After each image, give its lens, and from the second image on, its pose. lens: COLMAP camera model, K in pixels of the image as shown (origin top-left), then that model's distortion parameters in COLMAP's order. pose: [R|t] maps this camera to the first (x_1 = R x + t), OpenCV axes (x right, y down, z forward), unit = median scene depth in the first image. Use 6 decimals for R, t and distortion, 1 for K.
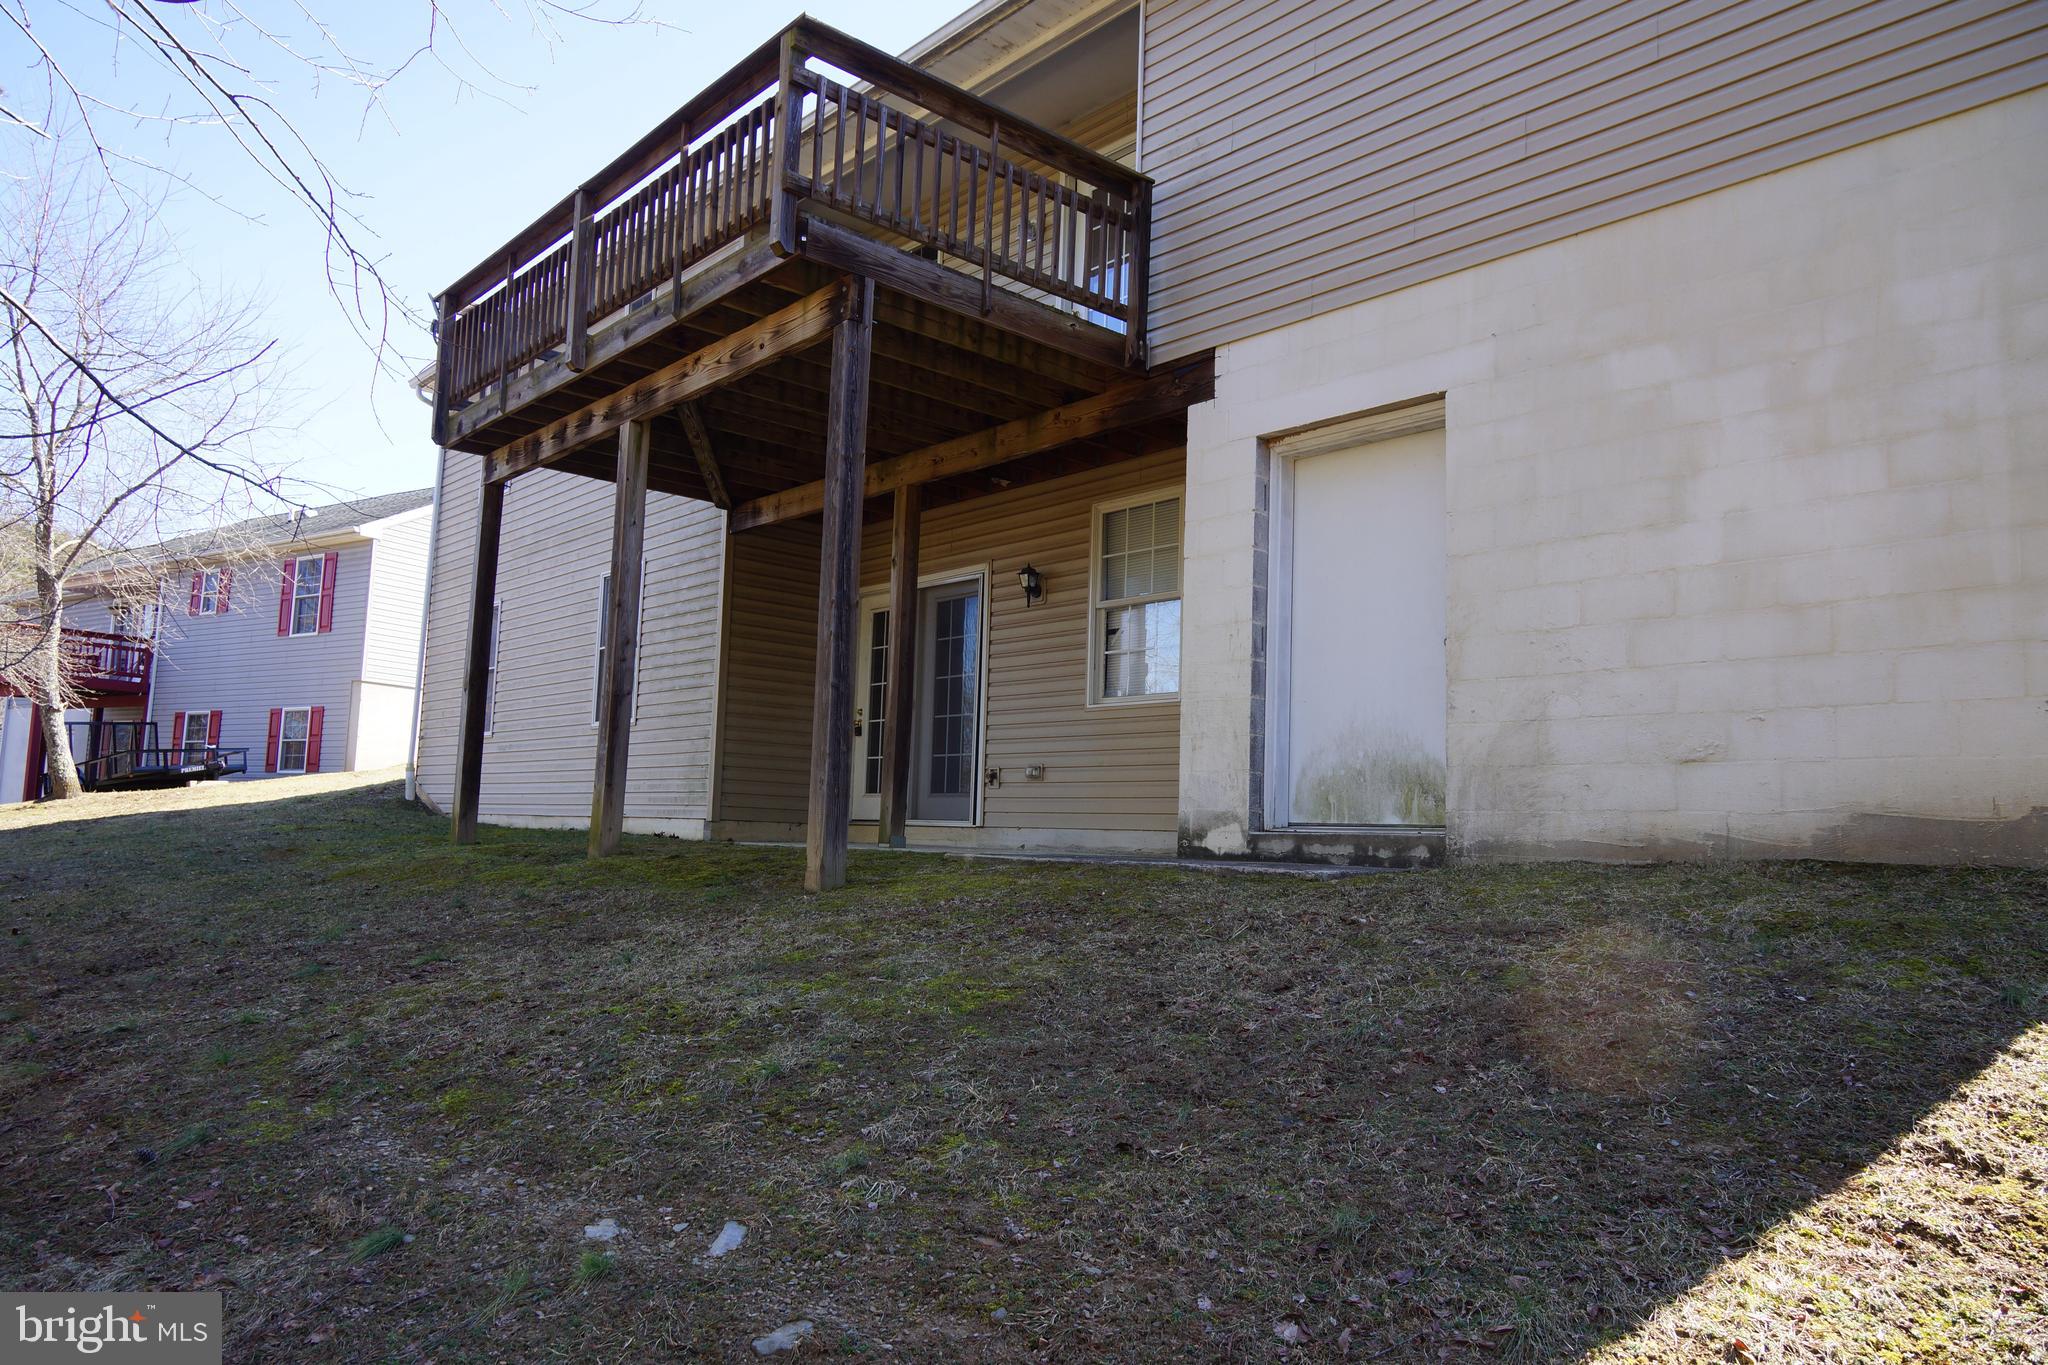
lens RADIAL K [[1404.3, 0, 1016.0], [0, 1404.3, 687.4], [0, 0, 1]] dist [-0.010817, 0.012079]
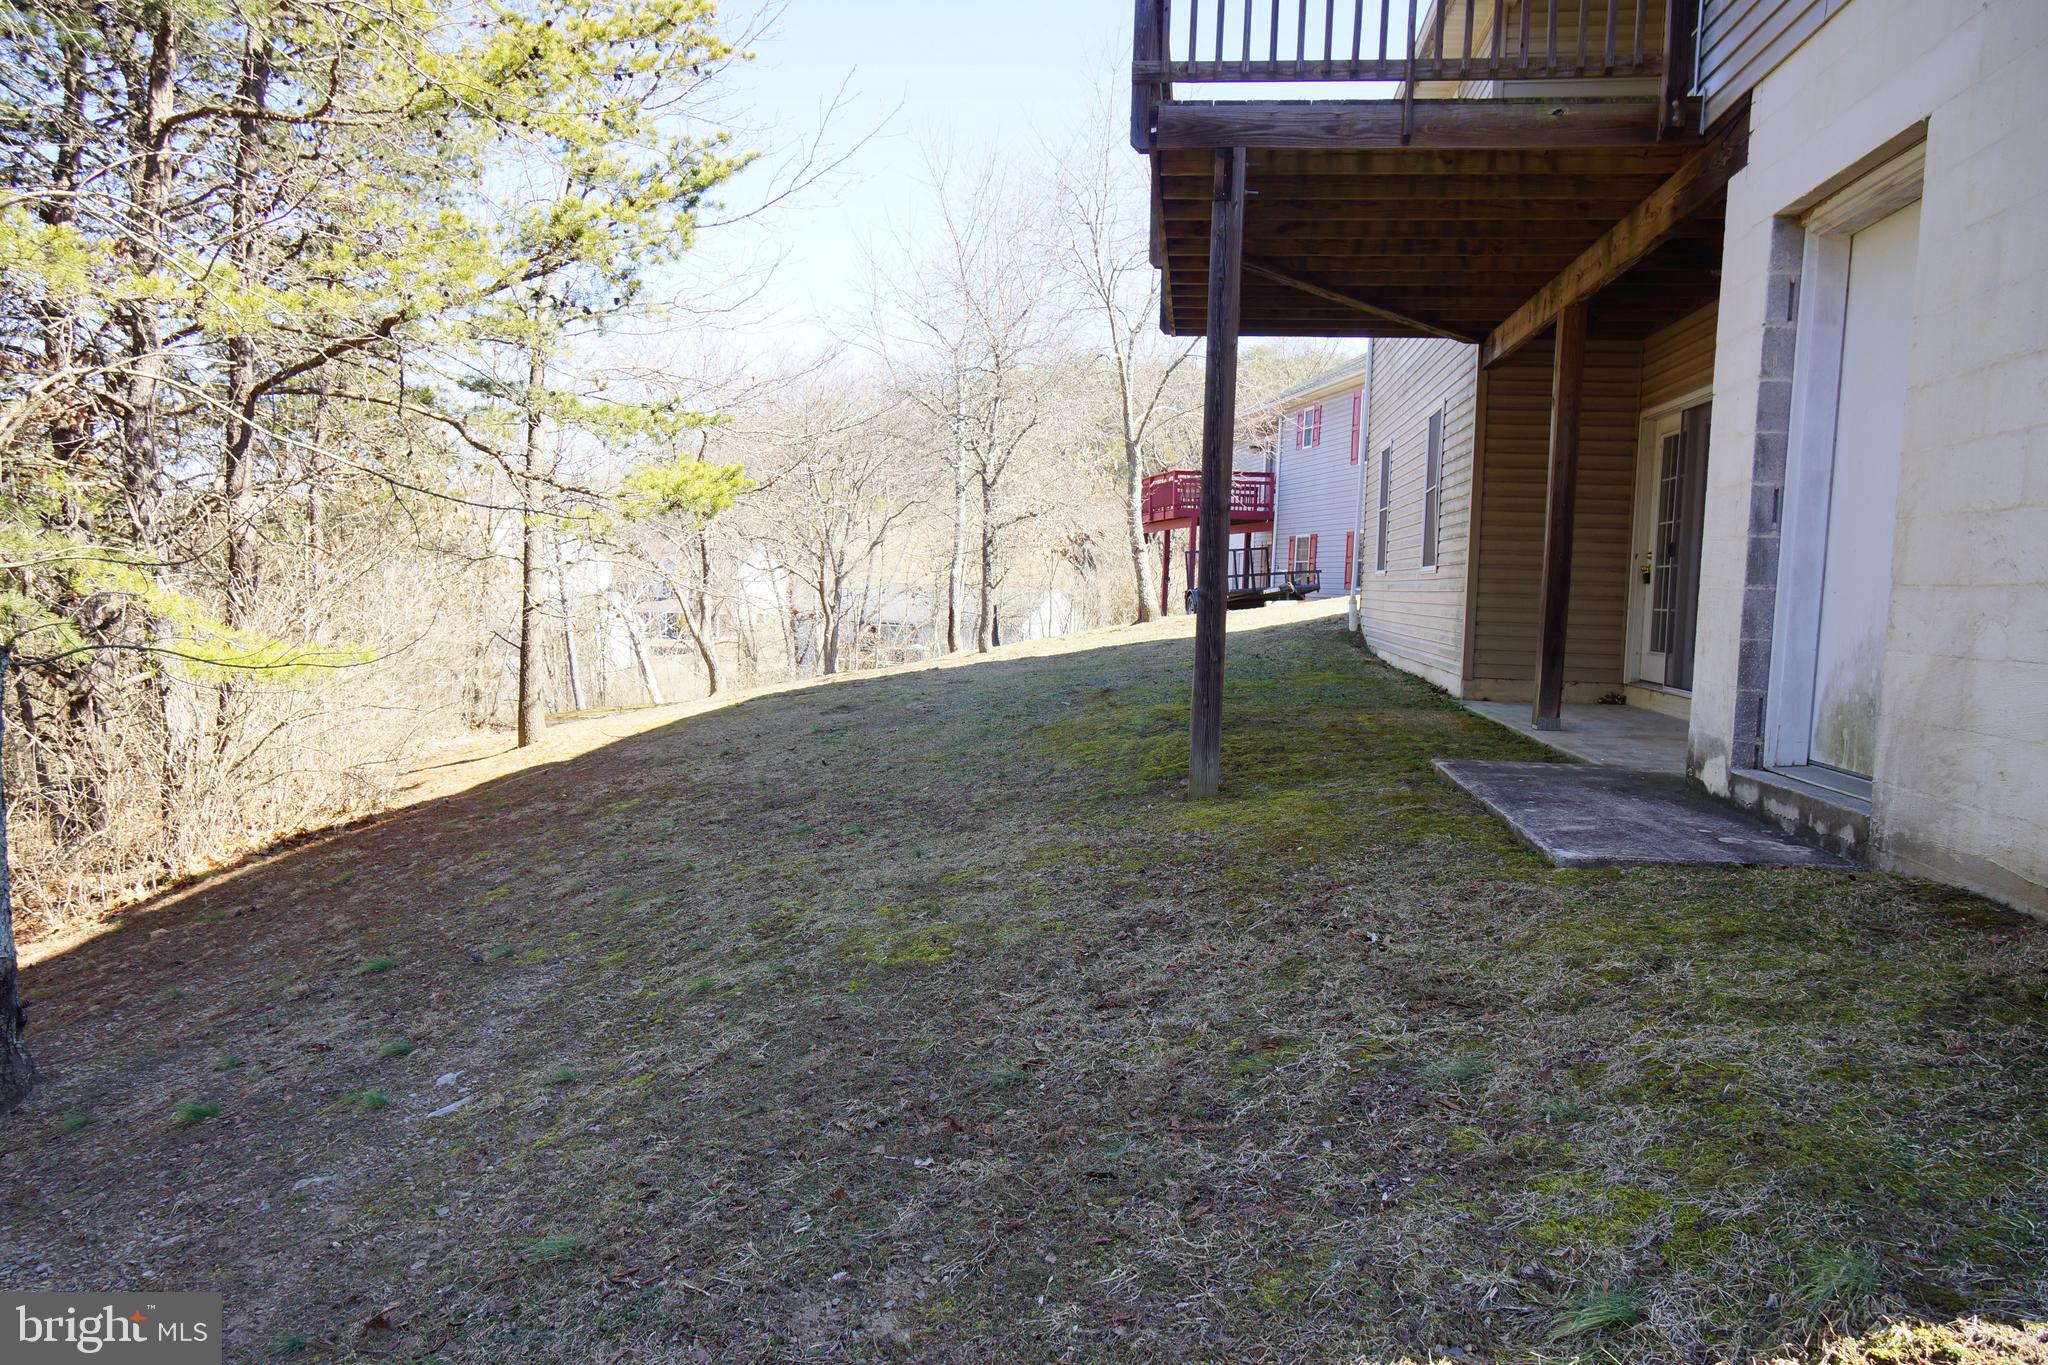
lens RADIAL K [[1404.3, 0, 1017.2], [0, 1404.3, 686.5], [0, 0, 1]] dist [-0.010817, 0.012079]
pose [[0.660803, 0.040780, -0.749451, 0.459138], [0.075385, 0.989868, 0.120329, -0.058204], [0.746764, -0.136011, 0.651033, 0.226018]]
